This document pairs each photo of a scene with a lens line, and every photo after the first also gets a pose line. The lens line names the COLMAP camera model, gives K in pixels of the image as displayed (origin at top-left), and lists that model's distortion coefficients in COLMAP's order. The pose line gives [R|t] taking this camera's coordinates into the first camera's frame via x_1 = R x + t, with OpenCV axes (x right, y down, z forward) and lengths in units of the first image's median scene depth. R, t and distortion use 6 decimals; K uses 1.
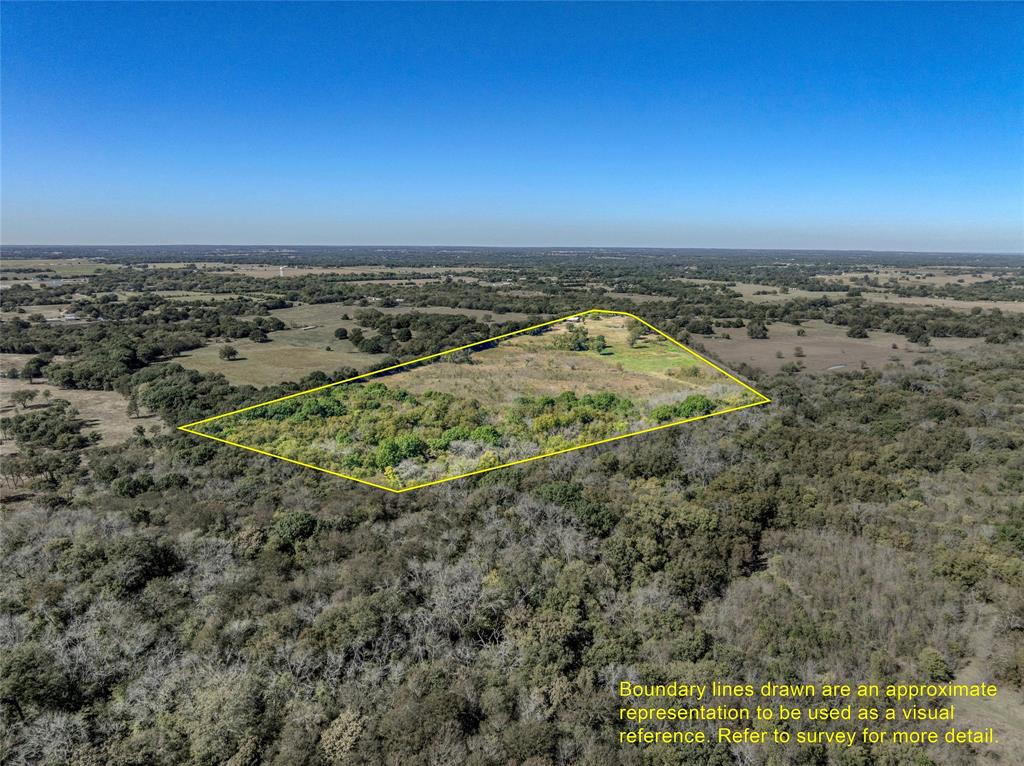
lens RADIAL K [[714.8, 0, 510.5], [0, 714.8, 381.1], [0, 0, 1]] dist [-0.038192, -0.009240]
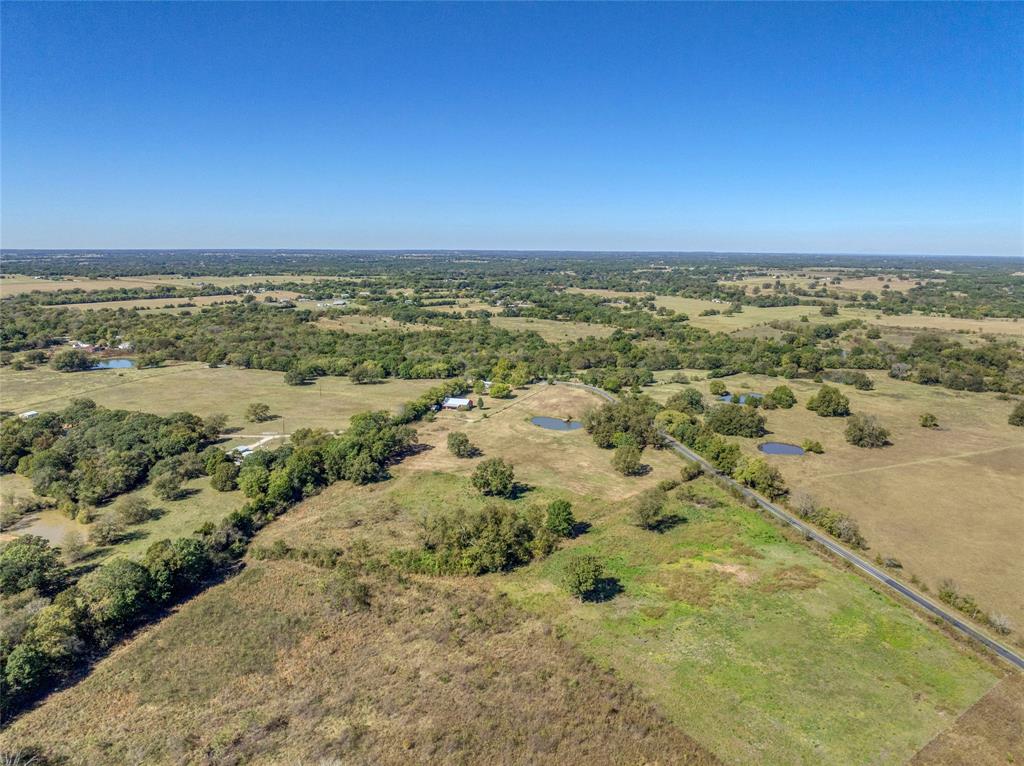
lens RADIAL K [[710.5, 0, 513.4], [0, 710.5, 389.5], [0, 0, 1]] dist [-0.037871, -0.012457]
pose [[0.978630, -0.039805, 0.201738, 0.020942], [0.038098, 0.999198, 0.012342, -0.066685], [-0.202067, -0.004392, 0.979362, 0.367428]]
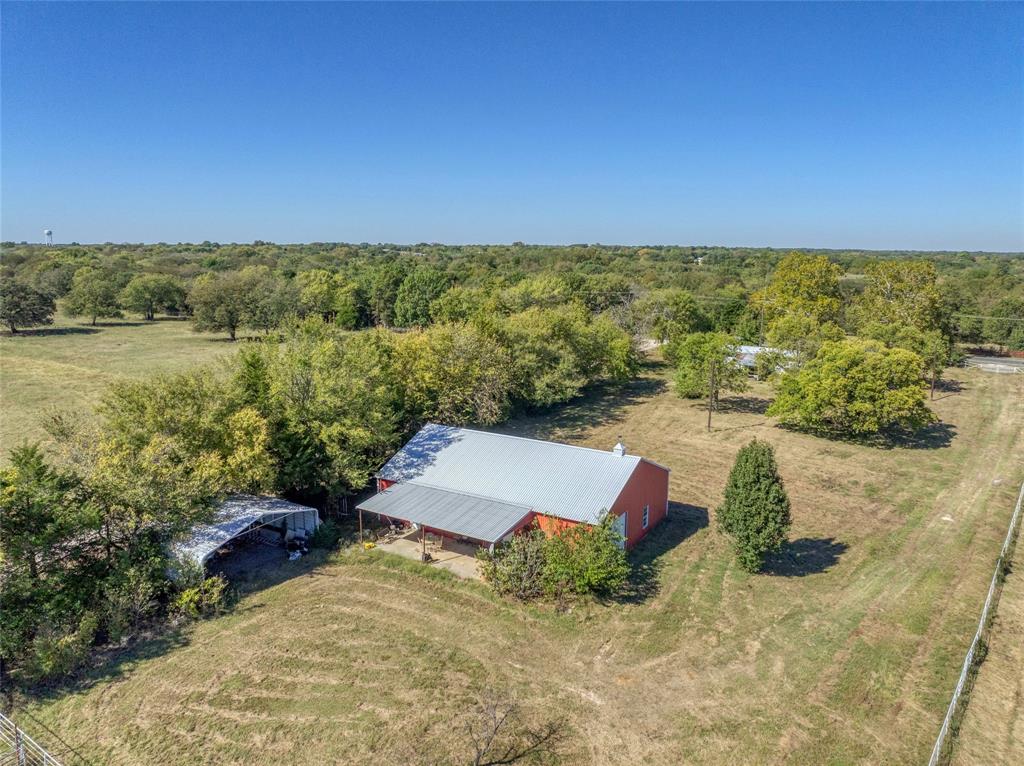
lens RADIAL K [[710.5, 0, 510.7], [0, 710.5, 378.2], [0, 0, 1]] dist [-0.037871, -0.012457]
pose [[0.998647, 0.008244, -0.051346, 0.059724], [-0.008712, 0.999922, -0.008896, -0.062359], [0.051269, 0.009332, 0.998641, 0.638133]]
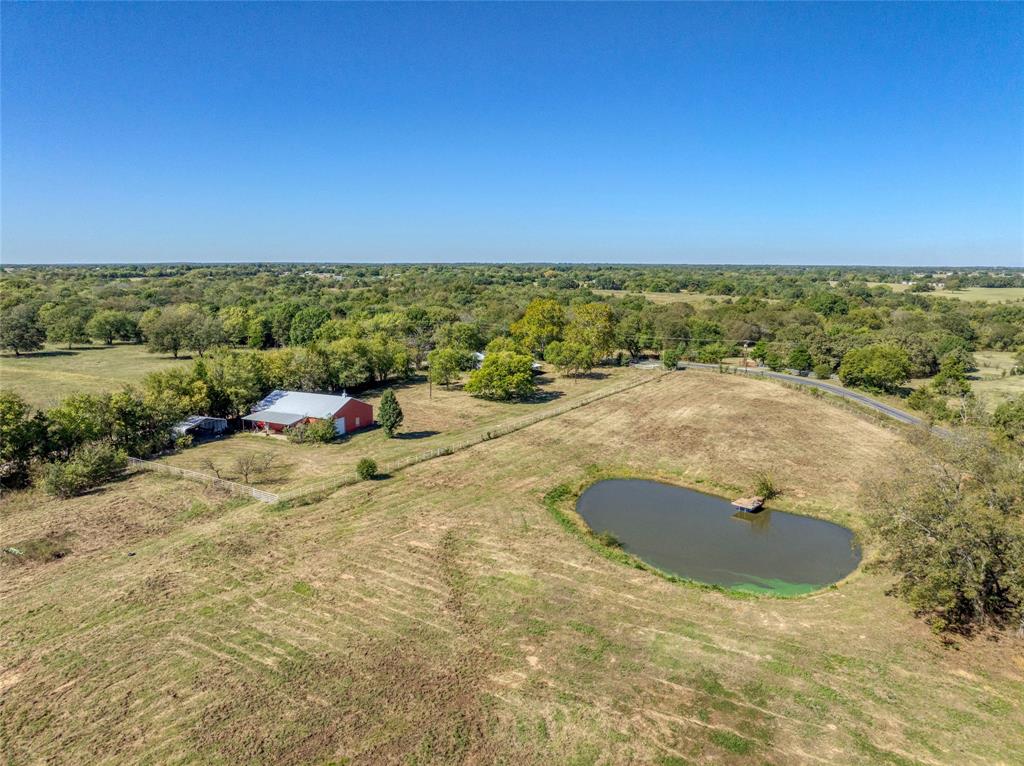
lens RADIAL K [[710.5, 0, 510.2], [0, 710.5, 383.3], [0, 0, 1]] dist [-0.037871, -0.012457]
pose [[0.999131, -0.012039, 0.039897, 0.077914], [0.012987, 0.999638, -0.023583, -0.058891], [-0.039599, 0.024081, 0.998925, 0.589567]]
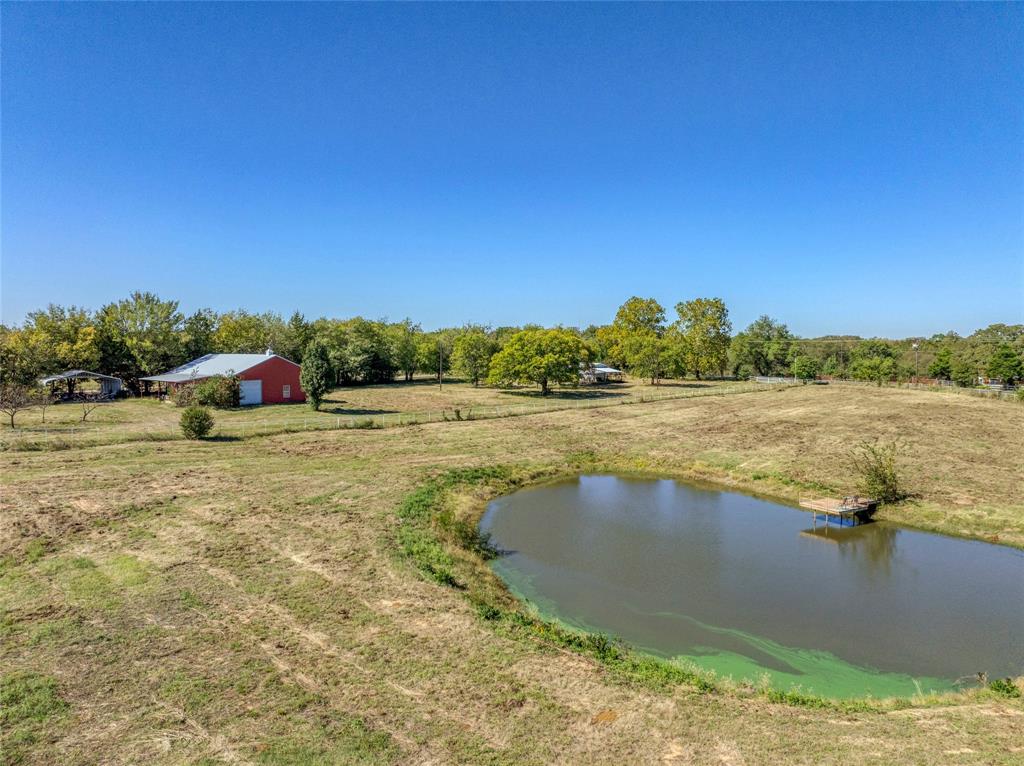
lens RADIAL K [[710.5, 0, 515.6], [0, 710.5, 373.6], [0, 0, 1]] dist [-0.037871, -0.012457]
pose [[0.977401, 0.005189, -0.211329, 0.093831], [-0.037759, 0.987907, -0.150378, -0.050289], [0.207993, 0.154959, 0.965778, 0.618214]]
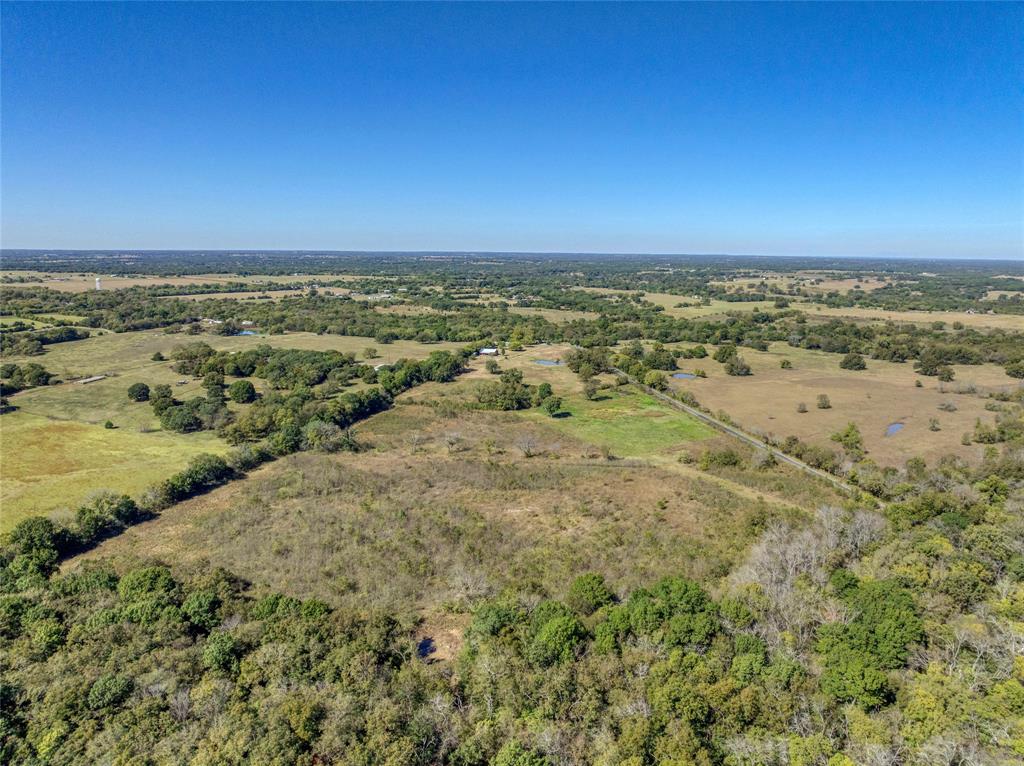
lens RADIAL K [[713.2, 0, 513.7], [0, 713.2, 387.1], [0, 0, 1]] dist [-0.038071, -0.011485]
pose [[0.982669, -0.031684, 0.182638, -0.014942], [0.031265, 0.999498, 0.005176, -0.035596], [-0.182711, 0.000624, 0.983167, 0.184464]]
